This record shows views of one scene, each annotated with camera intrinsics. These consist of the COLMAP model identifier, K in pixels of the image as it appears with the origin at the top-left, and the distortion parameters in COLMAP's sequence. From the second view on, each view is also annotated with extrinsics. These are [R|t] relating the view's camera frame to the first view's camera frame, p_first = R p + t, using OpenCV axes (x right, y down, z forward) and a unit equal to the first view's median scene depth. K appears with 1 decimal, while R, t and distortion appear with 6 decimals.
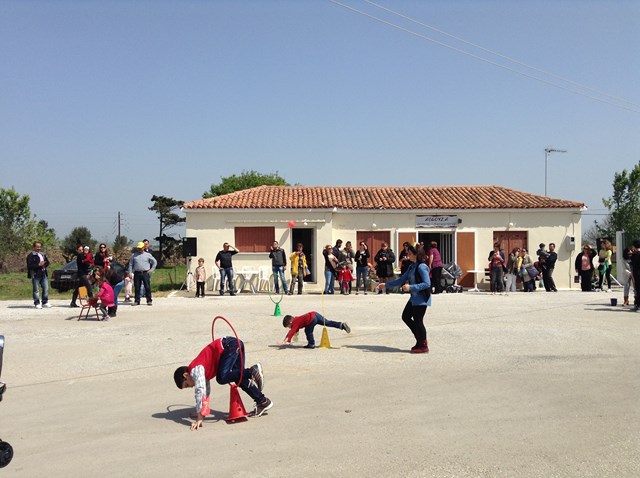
lens RADIAL K [[584.2, 0, 319.6], [0, 584.2, 235.3], [0, 0, 1]] dist [0.033902, 0.000000]
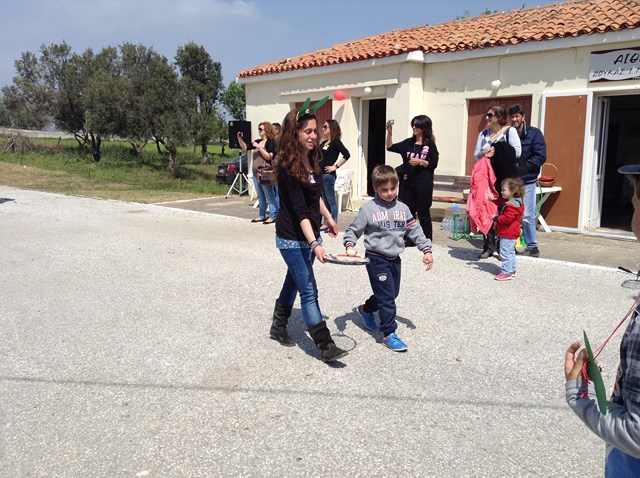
lens RADIAL K [[584.2, 0, 318.3], [0, 584.2, 240.2], [0, 0, 1]] dist [0.033902, 0.000000]
pose [[0.691689, 0.120769, -0.712026, 0.349930], [0.008090, 0.984561, 0.174854, 0.022674], [0.722150, -0.126705, 0.680033, 0.574469]]
